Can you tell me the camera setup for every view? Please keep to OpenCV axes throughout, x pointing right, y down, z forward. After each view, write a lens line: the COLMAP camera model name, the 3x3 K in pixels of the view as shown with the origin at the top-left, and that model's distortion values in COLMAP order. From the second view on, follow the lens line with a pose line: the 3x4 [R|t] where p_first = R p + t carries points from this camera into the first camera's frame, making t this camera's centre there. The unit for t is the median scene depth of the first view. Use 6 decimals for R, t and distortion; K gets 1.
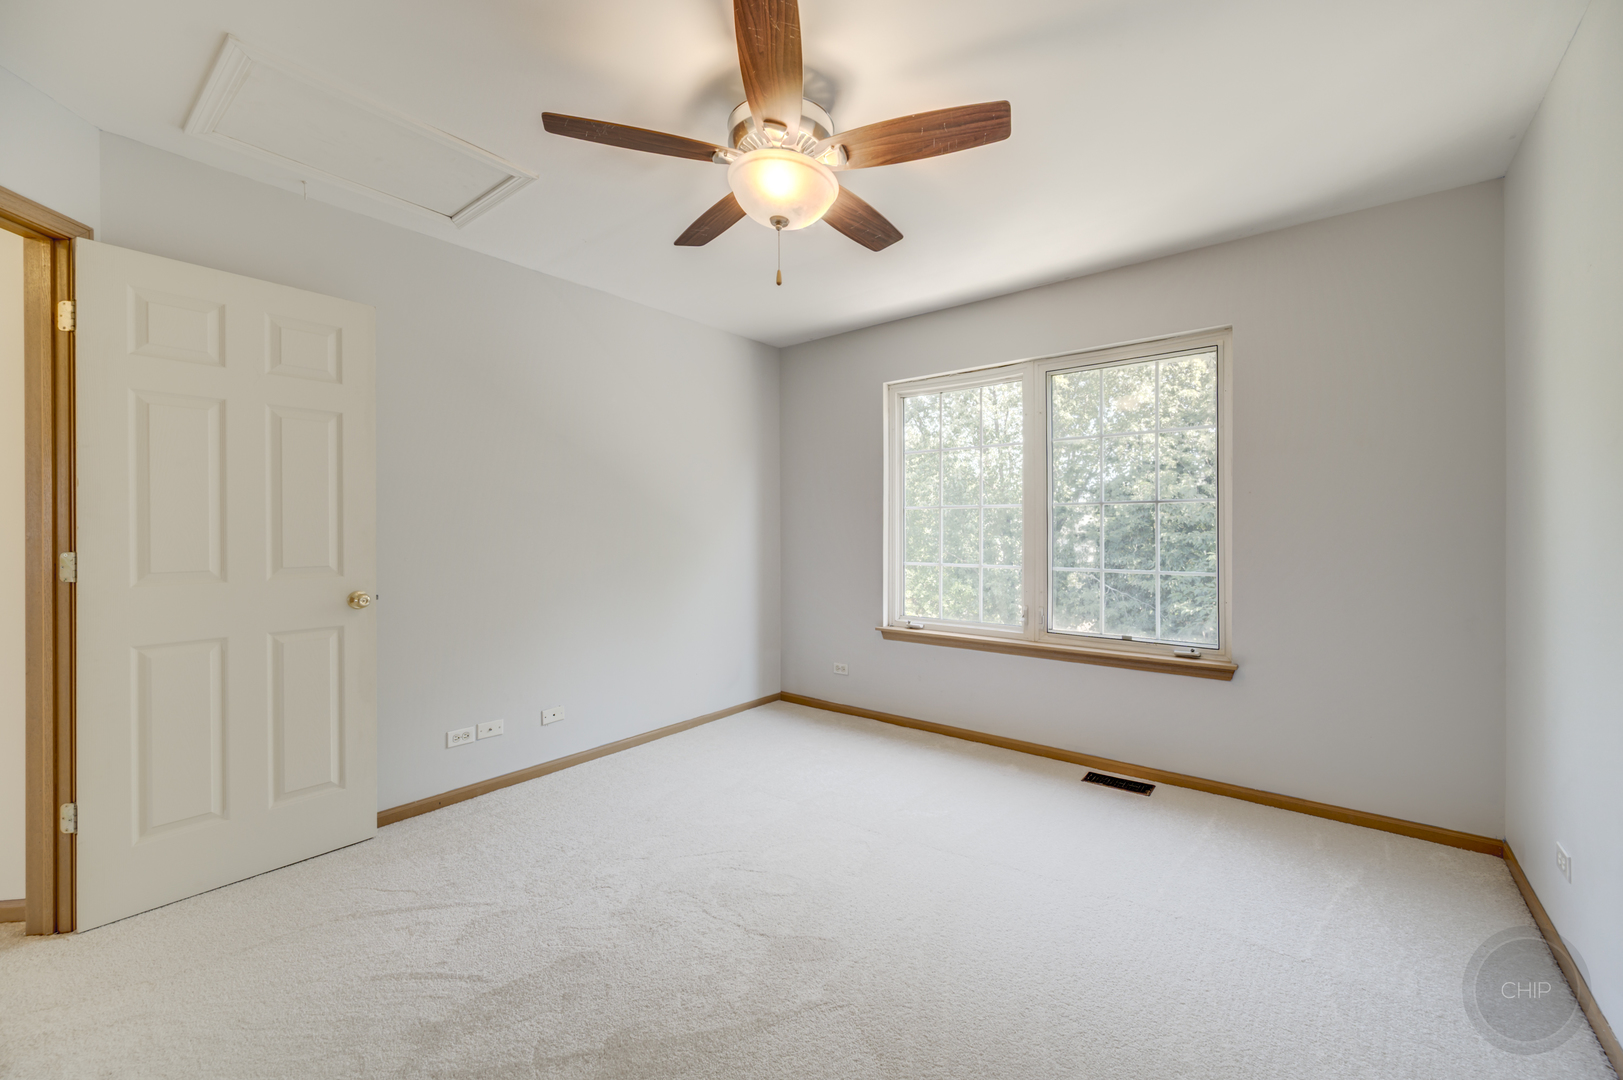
lens RADIAL K [[644.7, 0, 812.9], [0, 644.7, 531.3], [0, 0, 1]] dist [0.000190, 0.000641]
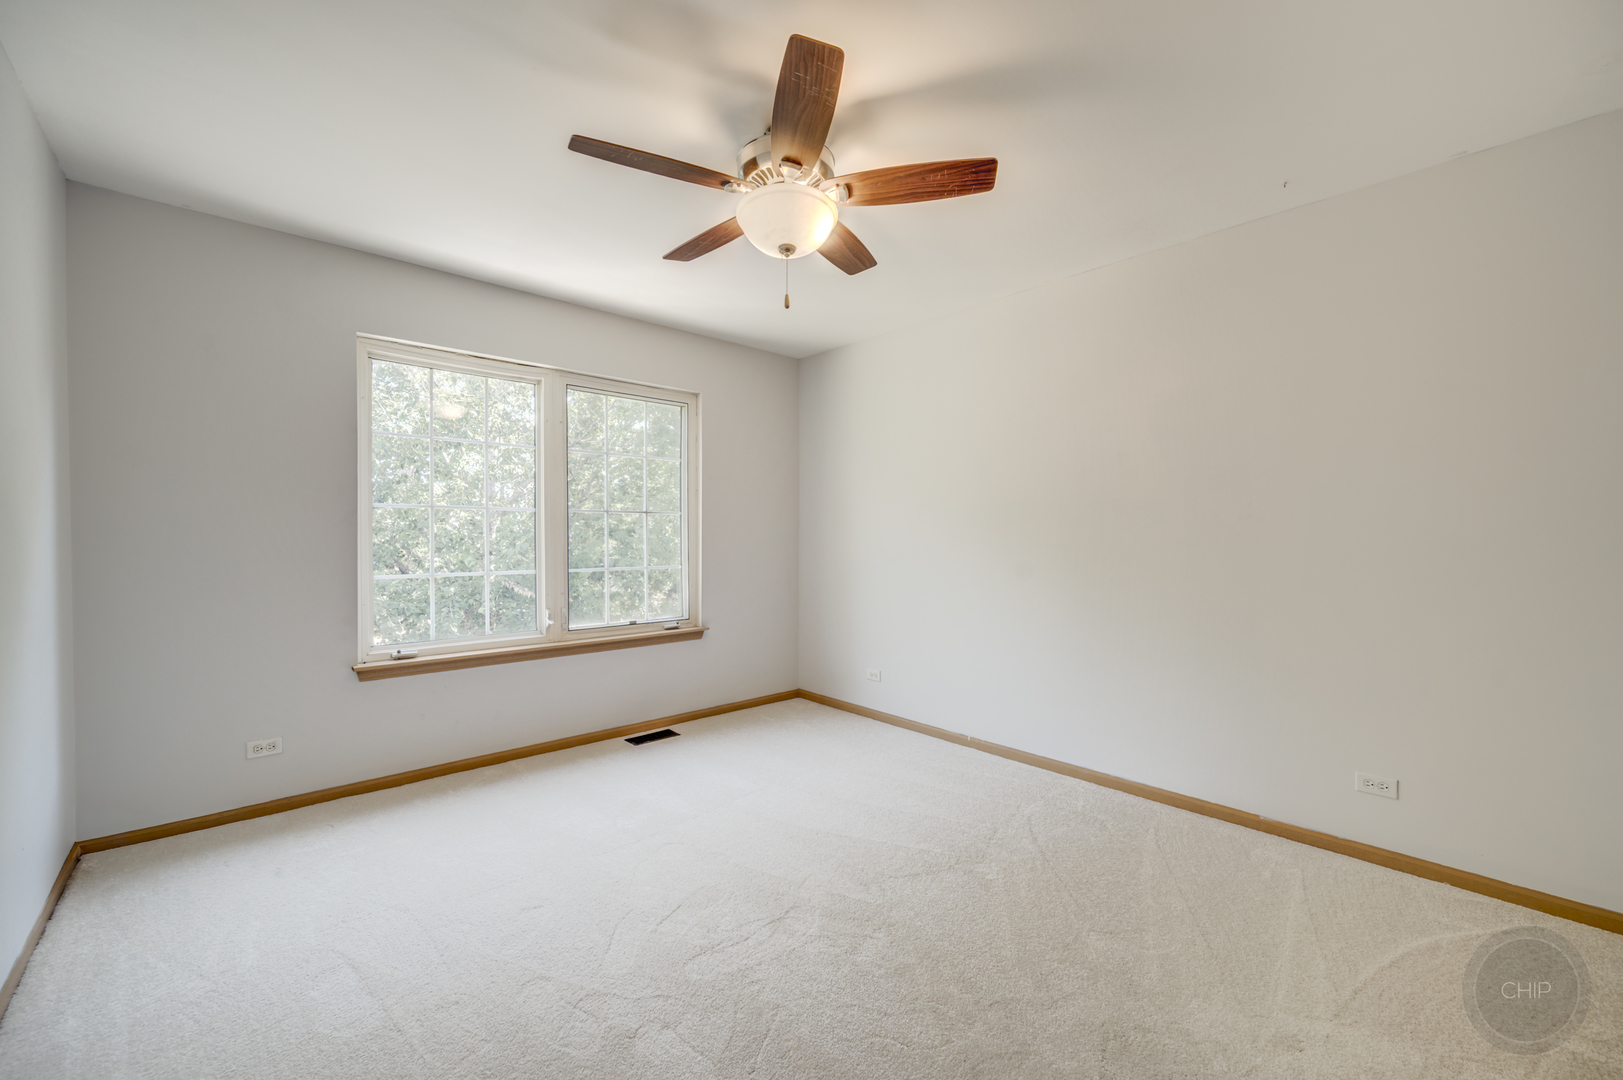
lens RADIAL K [[644.7, 0, 807.7], [0, 644.7, 538.5], [0, 0, 1]] dist [0.000190, 0.000641]
pose [[0.171912, -0.004155, 0.985104, -0.658222], [0.001249, 0.999991, 0.003999, 0.000537], [-0.985112, 0.000543, 0.171915, 0.456744]]
